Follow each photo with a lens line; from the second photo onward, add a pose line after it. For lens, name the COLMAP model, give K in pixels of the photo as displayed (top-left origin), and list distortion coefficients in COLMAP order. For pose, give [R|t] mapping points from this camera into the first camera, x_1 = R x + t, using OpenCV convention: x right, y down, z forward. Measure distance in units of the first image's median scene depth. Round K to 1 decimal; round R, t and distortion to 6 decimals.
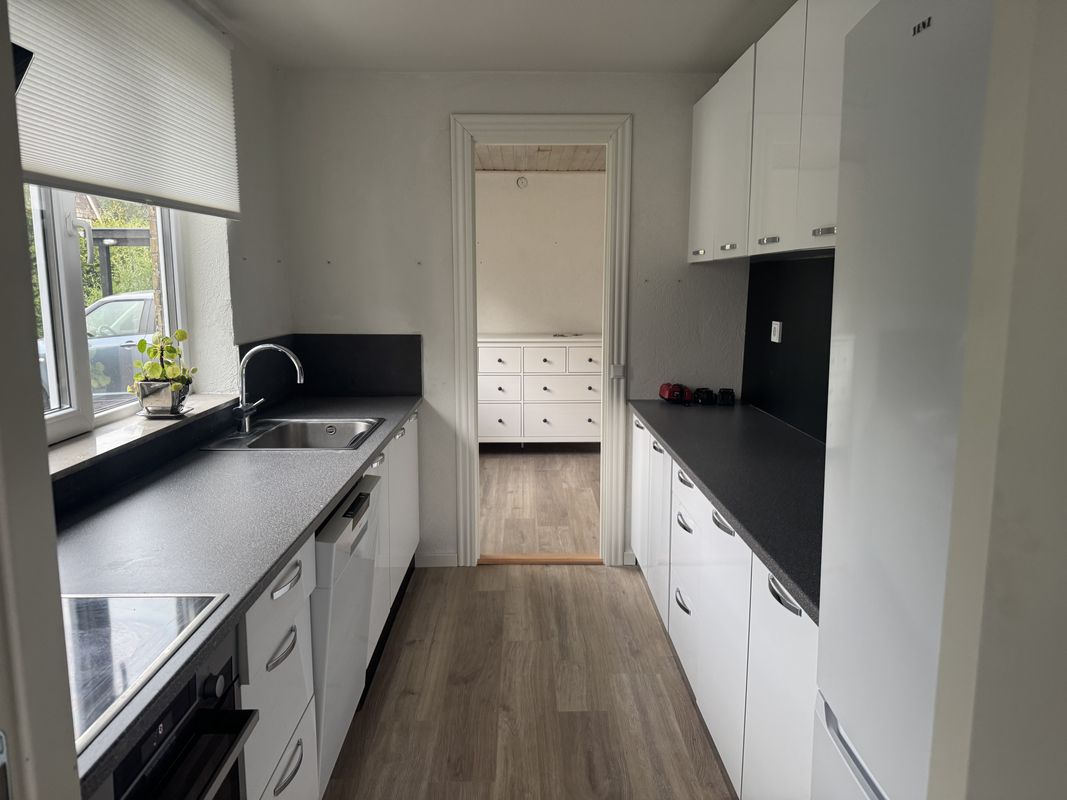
lens RADIAL K [[732.8, 0, 533.5], [0, 732.8, 400.0], [0, 0, 1]] dist [0.105542, -0.160050]
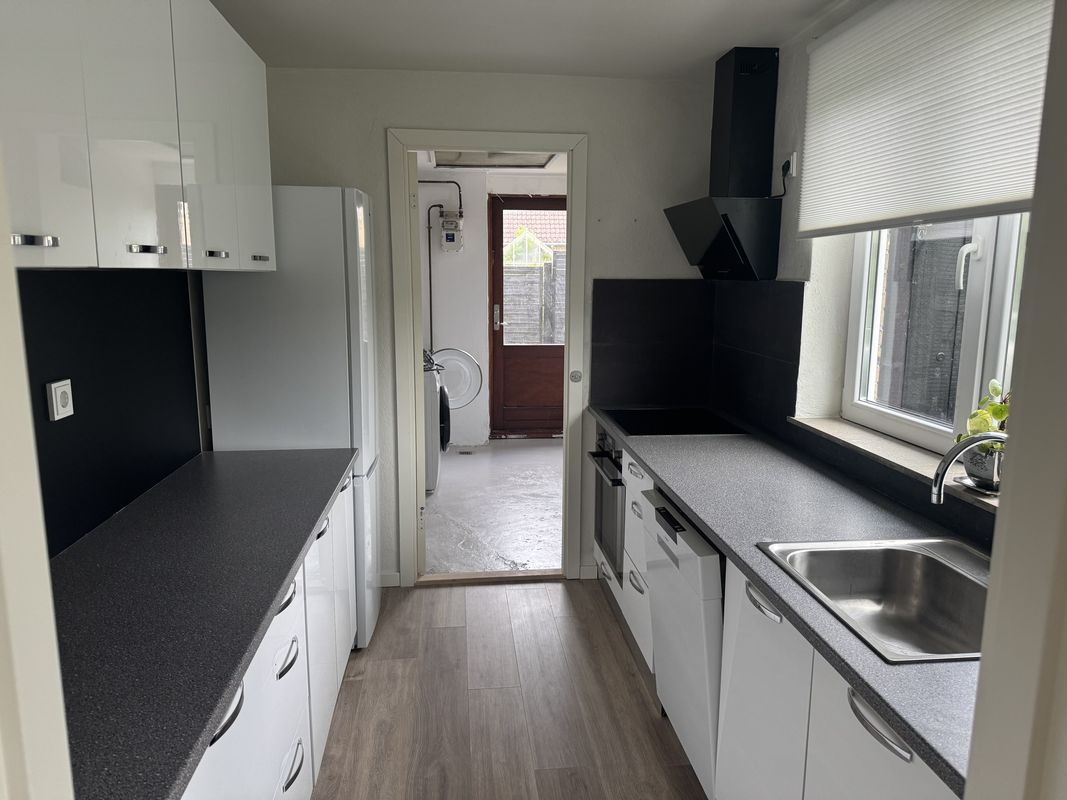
lens RADIAL K [[732.8, 0, 533.5], [0, 732.8, 400.0], [0, 0, 1]] dist [0.105542, -0.160050]
pose [[-0.996124, 0.010287, -0.087353, 0.039305], [-0.017824, 0.948923, 0.315003, -0.335643], [0.086131, 0.315339, -0.945062, 1.894692]]
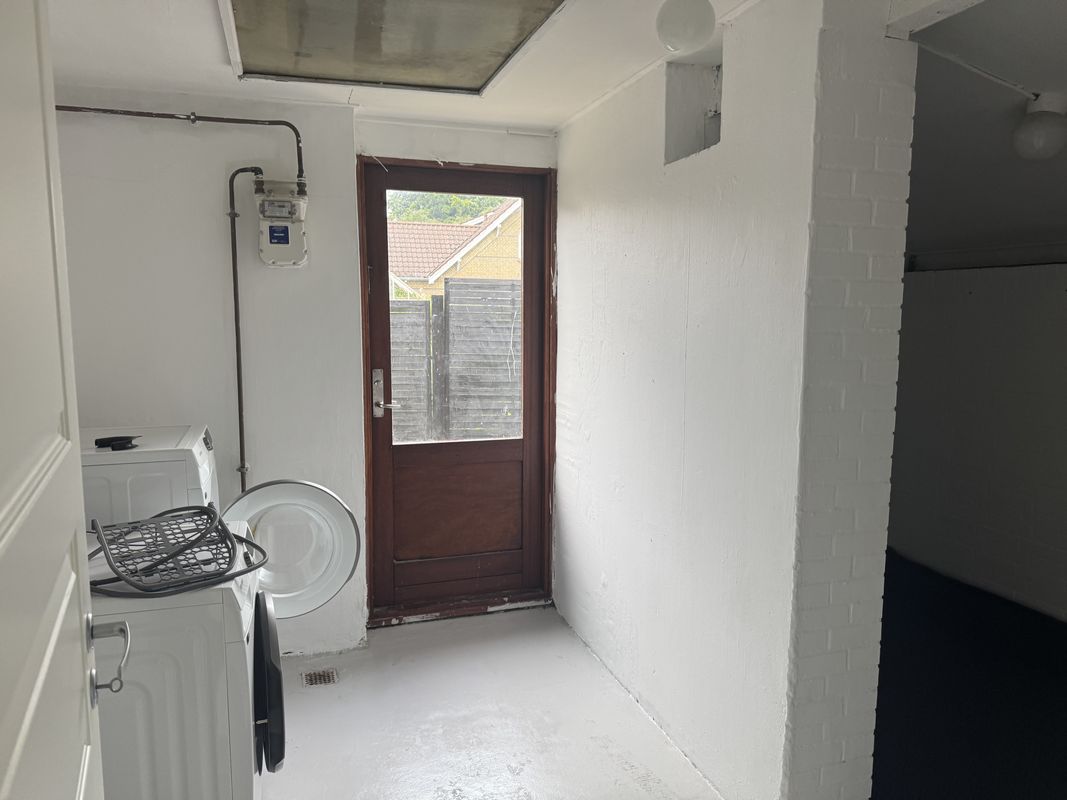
lens RADIAL K [[732.8, 0, 533.5], [0, 732.8, 400.0], [0, 0, 1]] dist [0.105542, -0.160050]
pose [[-0.956435, 0.029835, -0.290416, 0.047180], [-0.048825, 0.964408, 0.259871, -0.262273], [0.287833, 0.262730, -0.920937, 1.417308]]
